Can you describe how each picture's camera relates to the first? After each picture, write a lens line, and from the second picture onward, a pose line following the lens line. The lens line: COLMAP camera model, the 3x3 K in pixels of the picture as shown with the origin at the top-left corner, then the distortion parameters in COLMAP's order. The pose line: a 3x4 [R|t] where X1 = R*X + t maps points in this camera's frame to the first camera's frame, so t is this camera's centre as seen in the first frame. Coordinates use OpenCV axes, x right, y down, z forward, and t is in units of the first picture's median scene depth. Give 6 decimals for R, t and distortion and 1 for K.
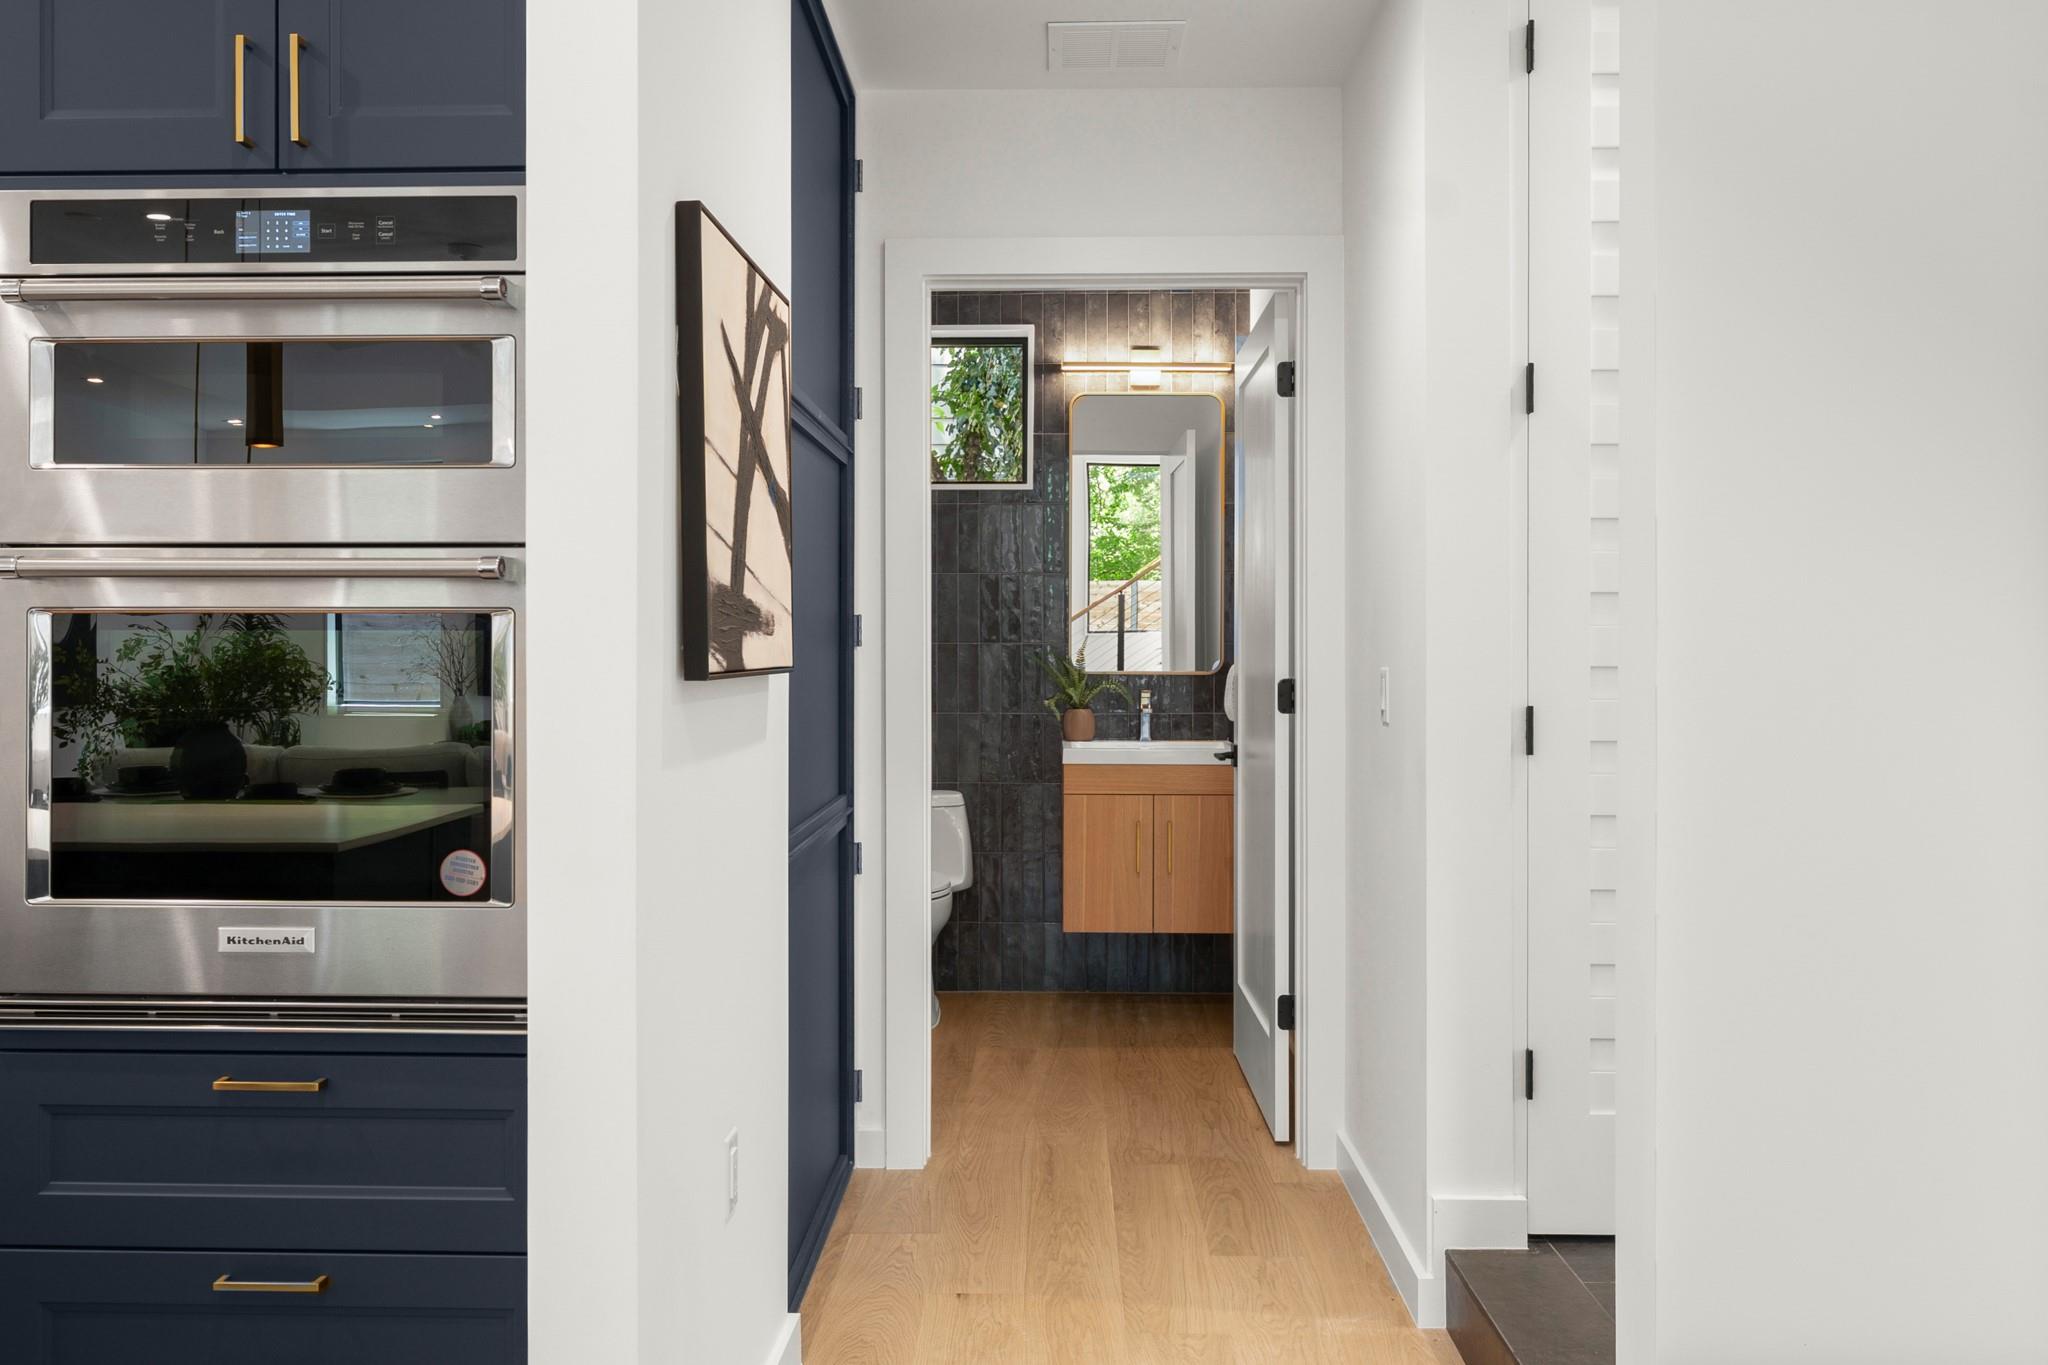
lens RADIAL K [[2687.0, 0, 1024.0], [0, 2687.0, 682.5], [0, 0, 1]] dist [-0.024263, -0.029951]
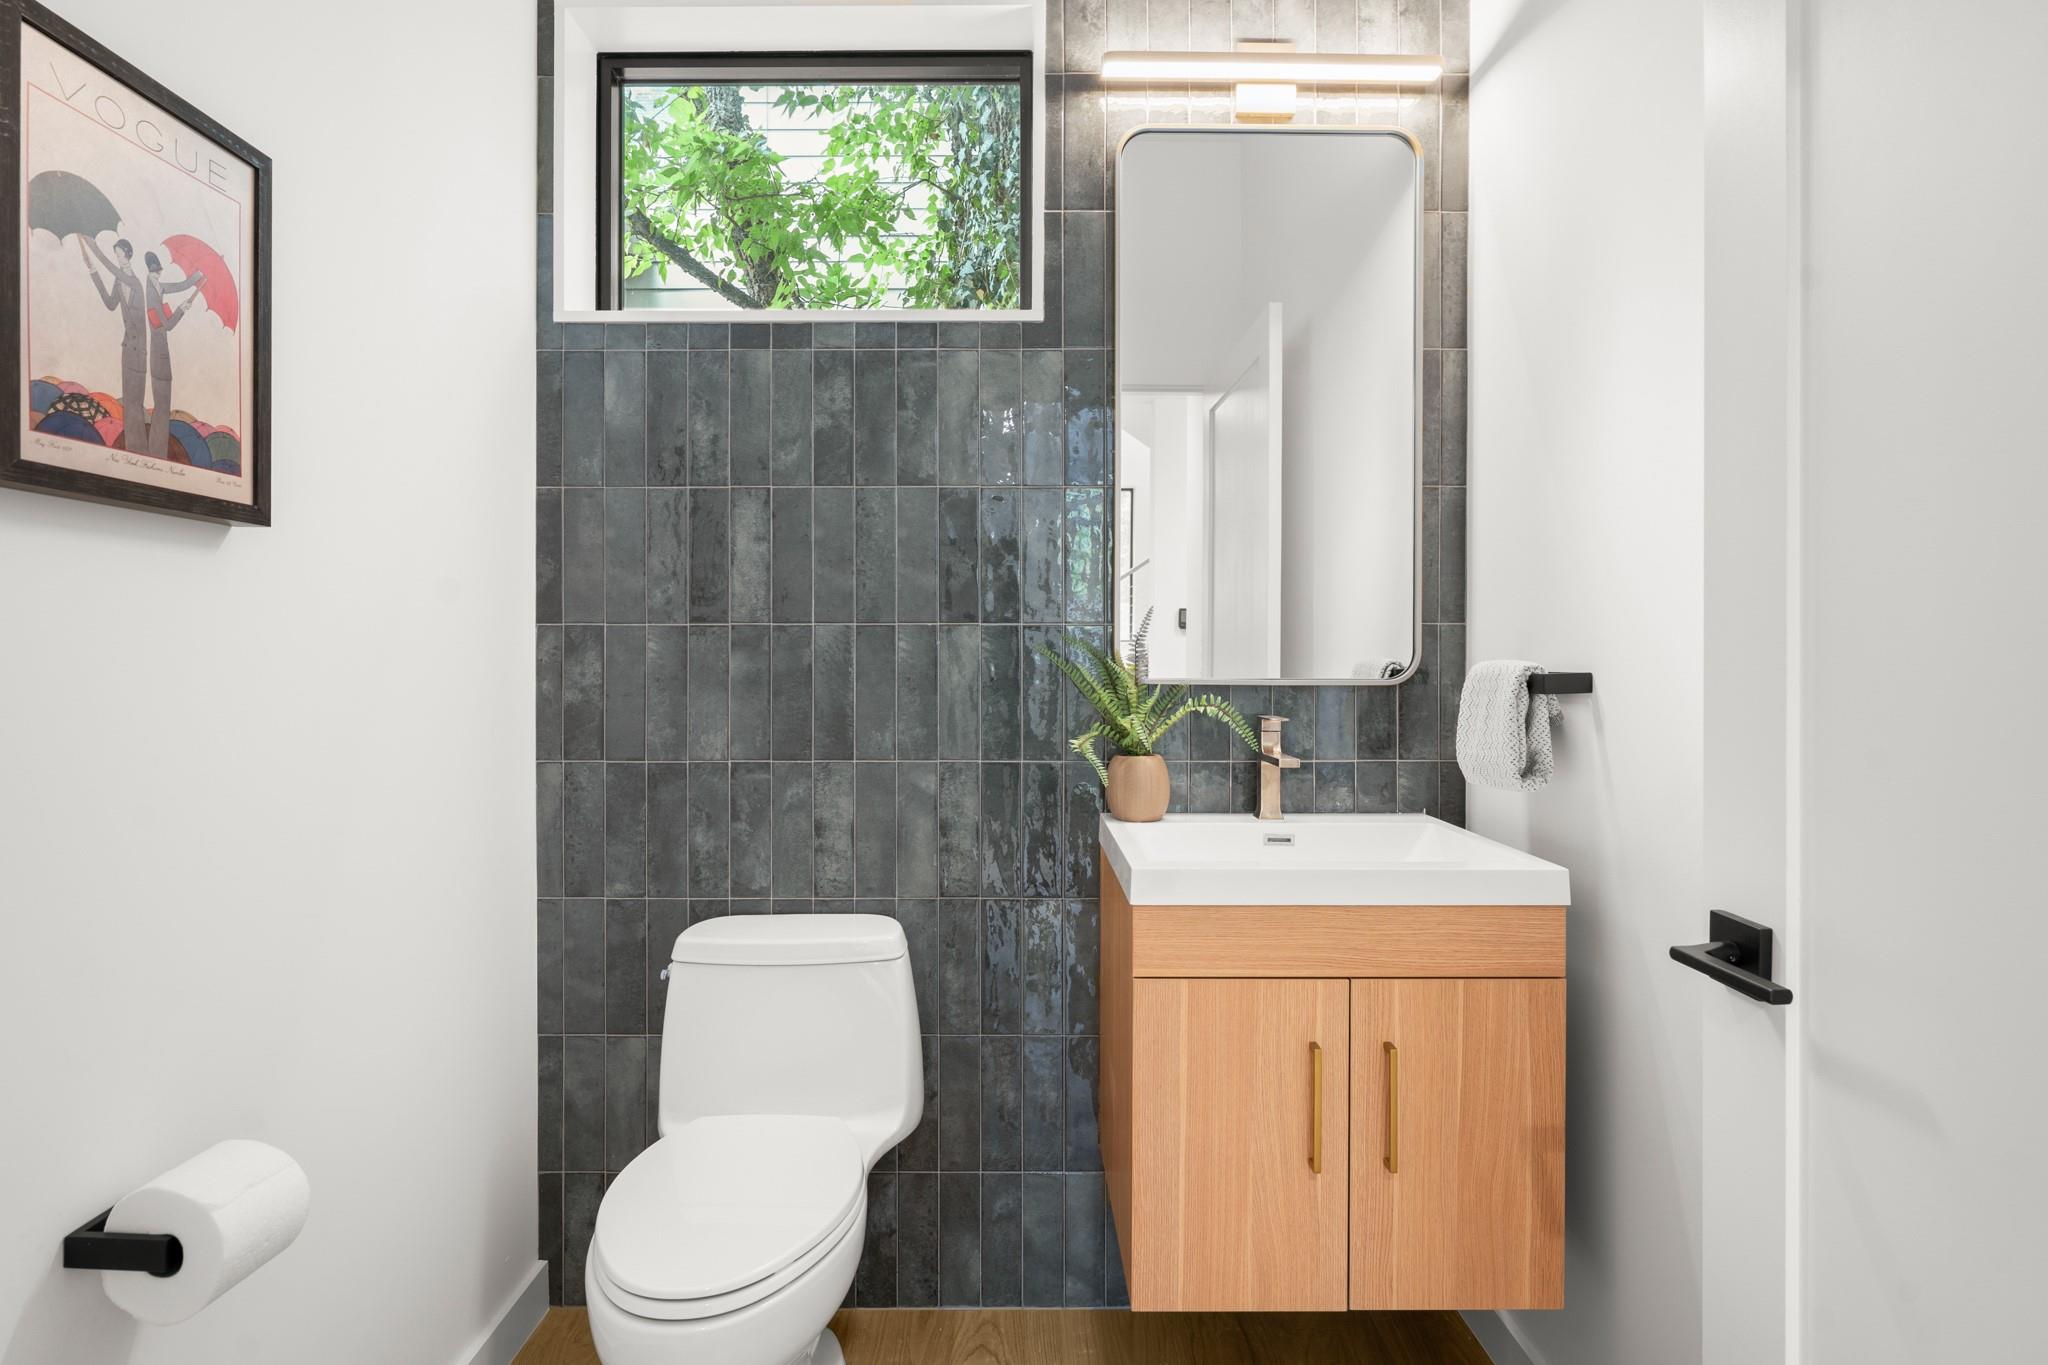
lens RADIAL K [[1011.8, 0, 1024.0], [0, 1011.8, 682.5], [0, 0, 1]] dist [0.000332, 0.000036]
pose [[0.999328, -0.001074, 0.036626, -0.007454], [0.001146, 0.999997, -0.001953, -0.003135], [-0.036623, 0.001993, 0.999327, 0.810180]]
